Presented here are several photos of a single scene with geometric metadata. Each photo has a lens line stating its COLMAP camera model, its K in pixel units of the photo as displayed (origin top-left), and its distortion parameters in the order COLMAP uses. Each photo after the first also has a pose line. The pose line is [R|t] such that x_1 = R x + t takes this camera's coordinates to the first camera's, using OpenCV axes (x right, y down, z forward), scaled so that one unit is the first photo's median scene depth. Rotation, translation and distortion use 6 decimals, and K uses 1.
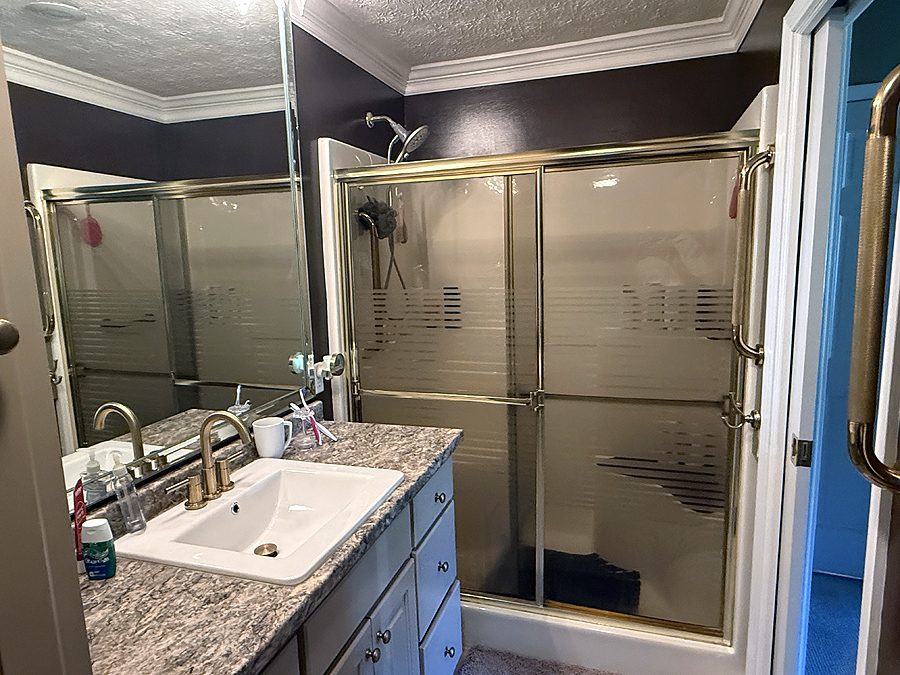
lens RADIAL K [[565.5, 0, 446.7], [0, 565.5, 335.3], [0, 0, 1]] dist [-0.003573, 0.004656]
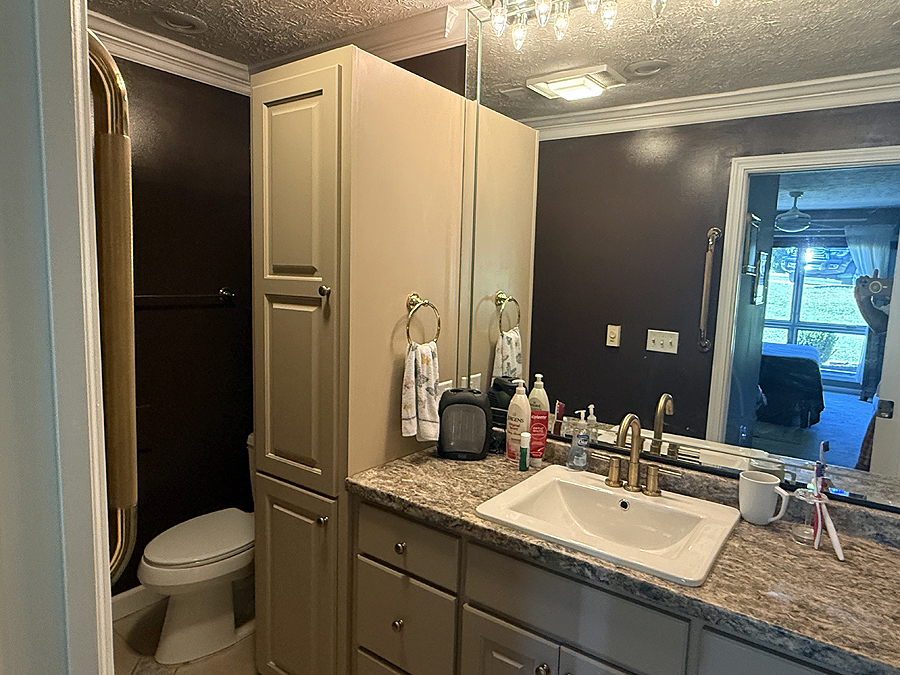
lens RADIAL K [[565.5, 0, 447.7], [0, 565.5, 339.2], [0, 0, 1]] dist [-0.003573, 0.004656]
pose [[-0.313679, 0.114996, -0.942540, 0.753920], [-0.176756, 0.968217, 0.176953, -0.138890], [0.932932, 0.222106, -0.283383, 0.974787]]
